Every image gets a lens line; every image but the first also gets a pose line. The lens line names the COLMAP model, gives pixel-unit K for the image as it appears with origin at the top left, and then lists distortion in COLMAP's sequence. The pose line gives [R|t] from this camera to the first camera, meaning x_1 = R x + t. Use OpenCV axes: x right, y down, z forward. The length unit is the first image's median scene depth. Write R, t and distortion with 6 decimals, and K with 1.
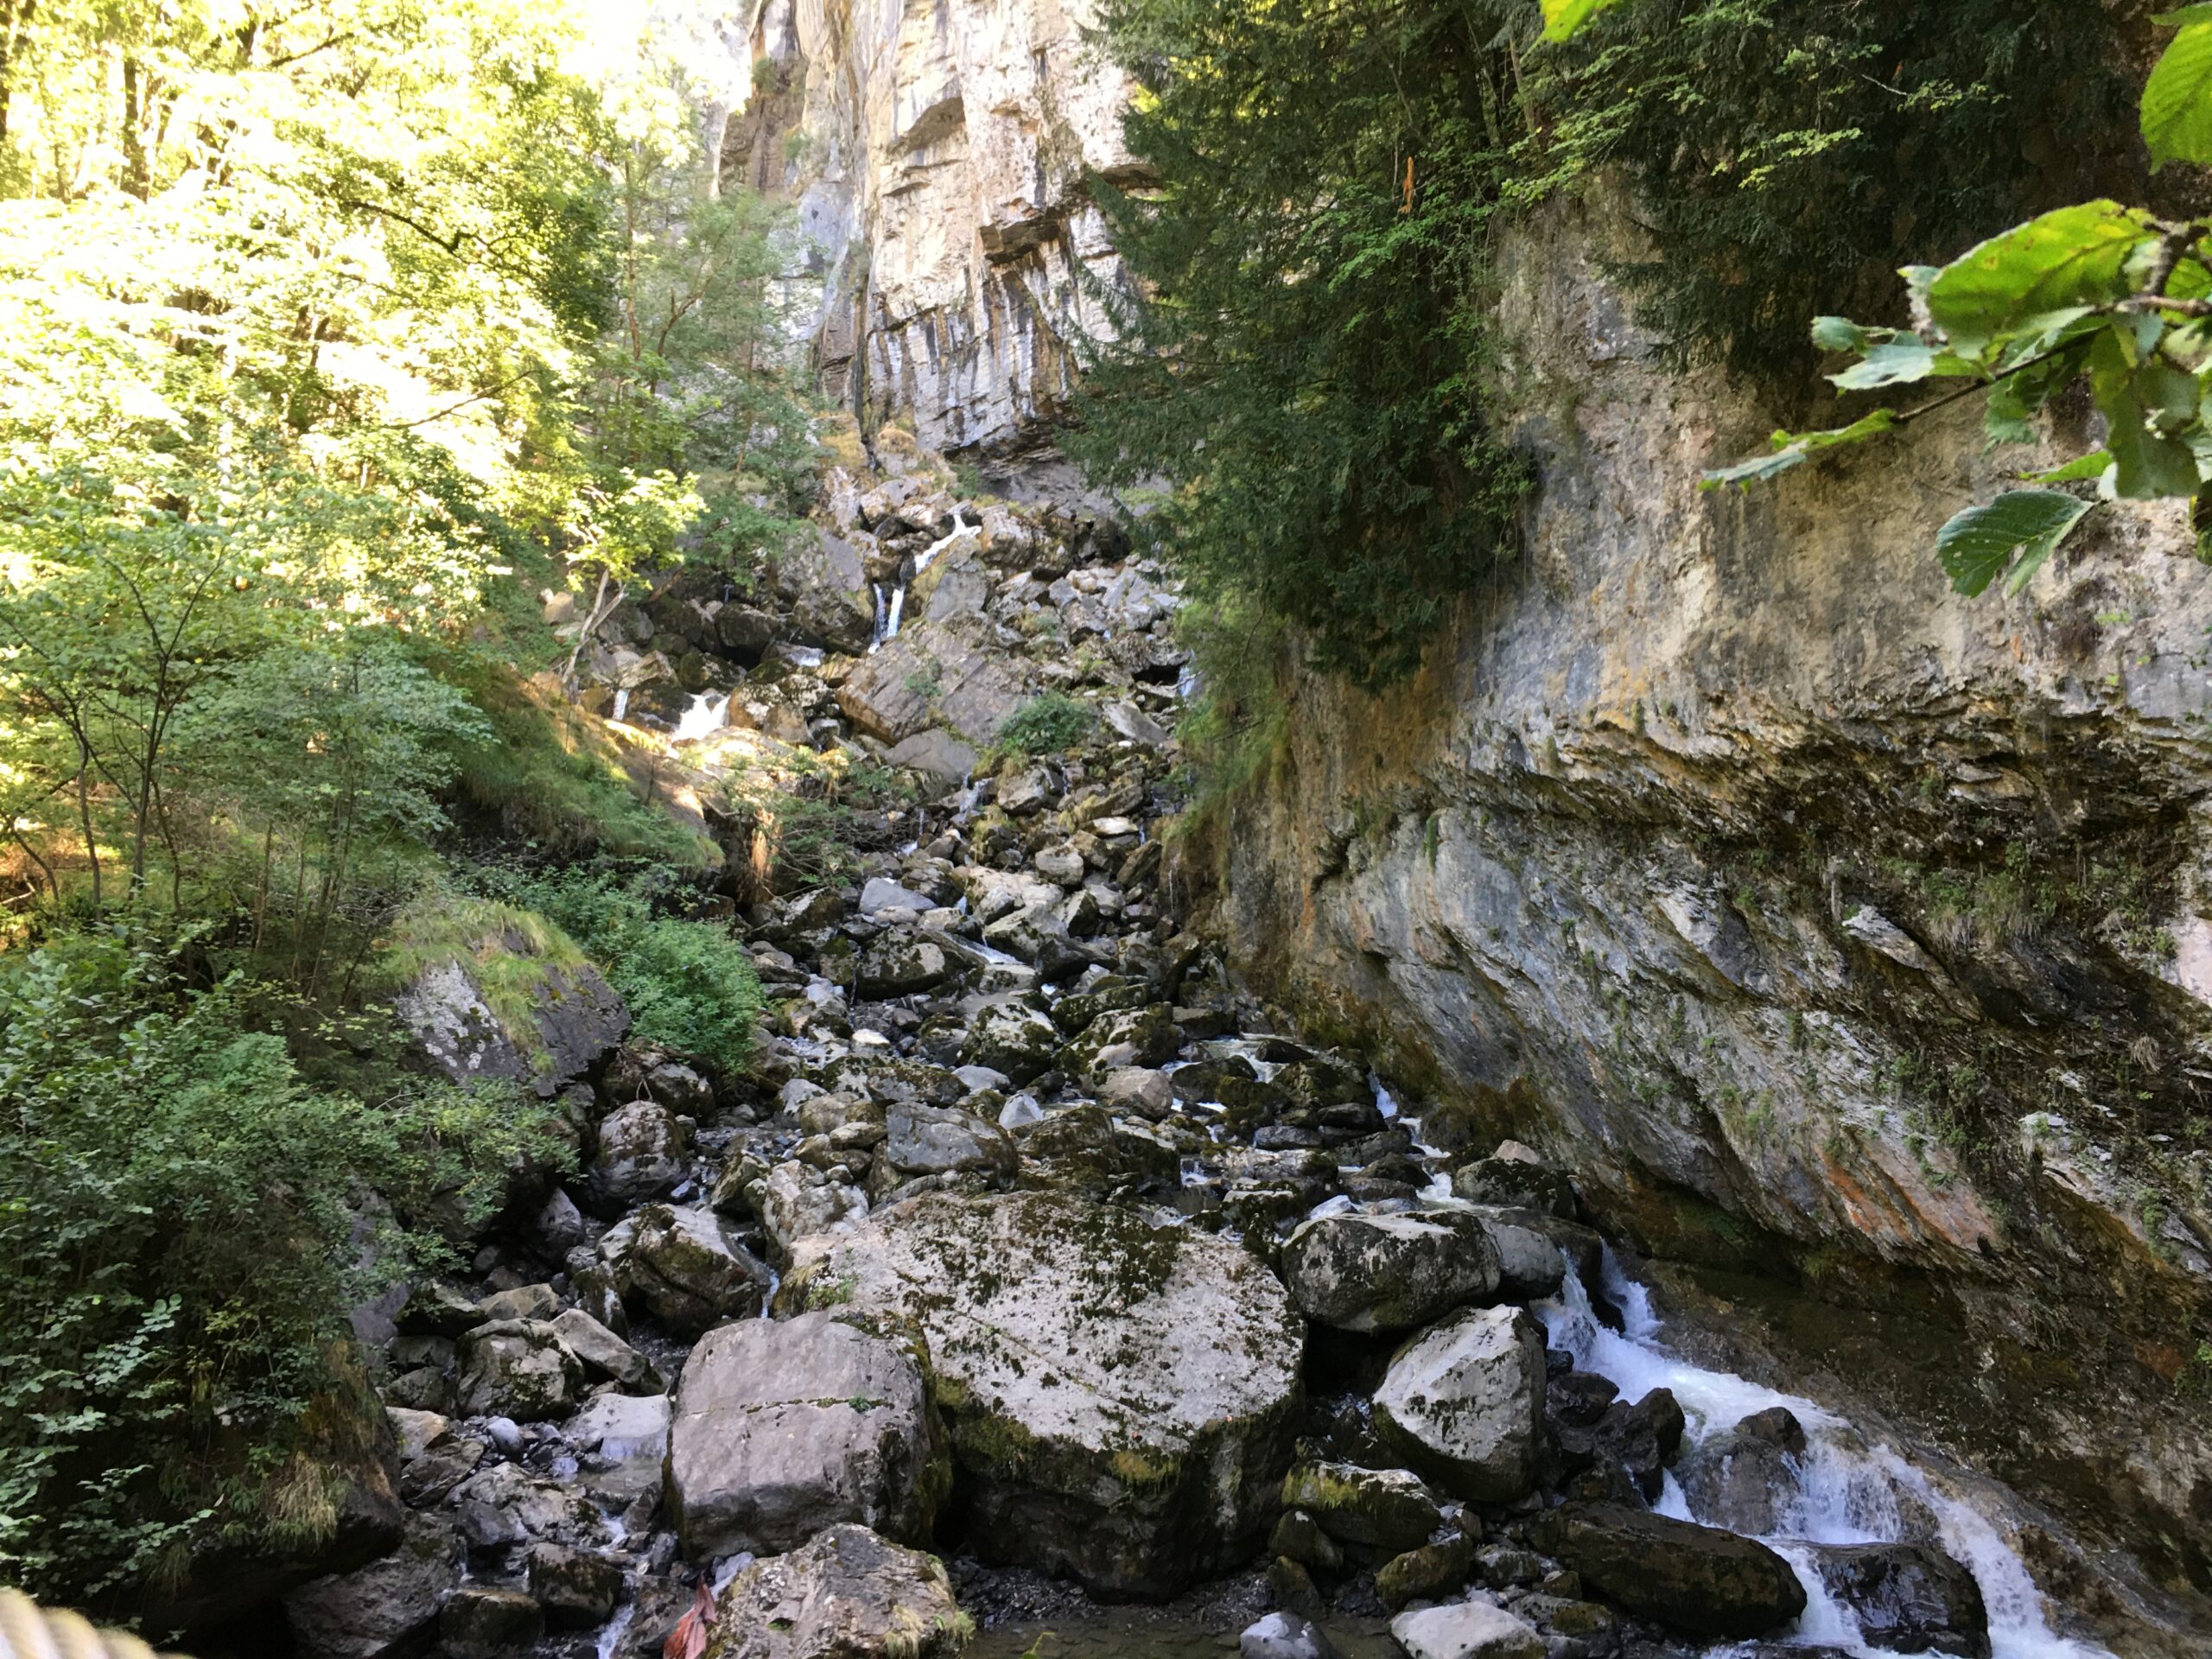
lens RADIAL K [[1861.1, 0, 1106.0], [0, 1861.1, 829.5], [0, 0, 1]] dist [0.047774, 0.001921]
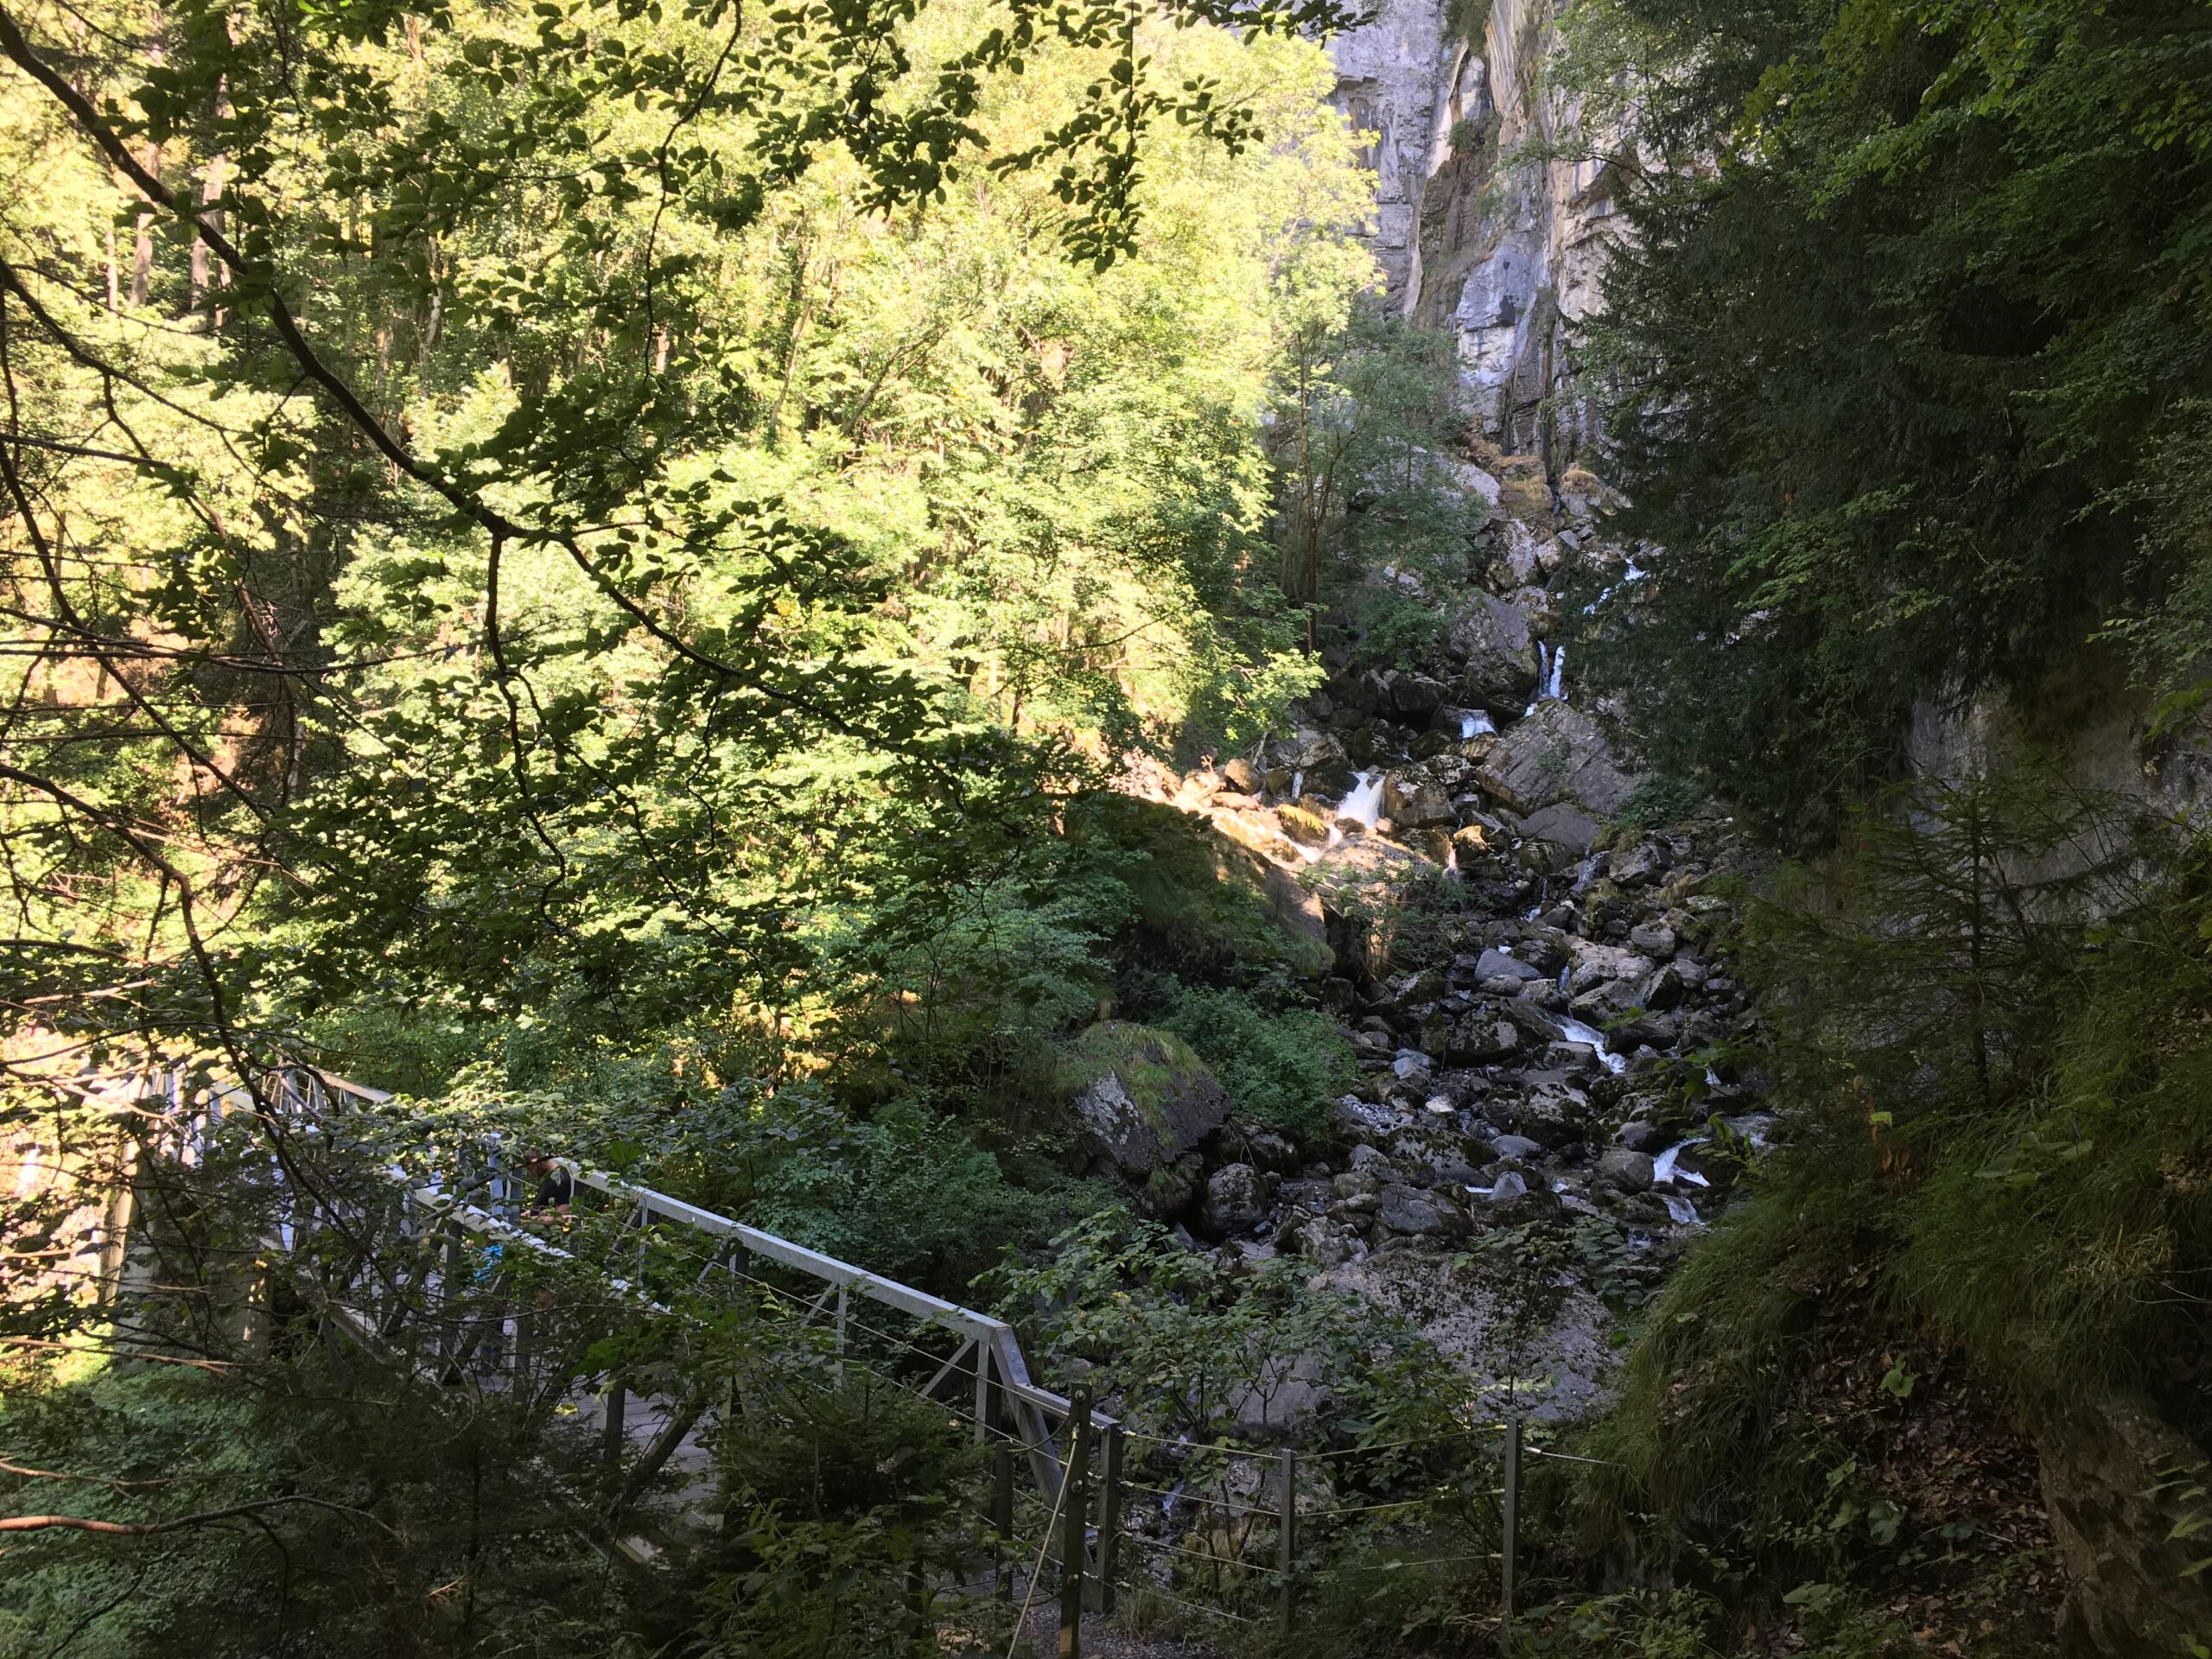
lens RADIAL K [[1861.1, 0, 1106.0], [0, 1861.1, 829.5], [0, 0, 1]] dist [0.047774, 0.001921]
pose [[0.923364, -0.011840, -0.383743, 0.103769], [0.016129, 0.999838, 0.007960, -0.061240], [0.383587, -0.013540, 0.923406, -0.182844]]
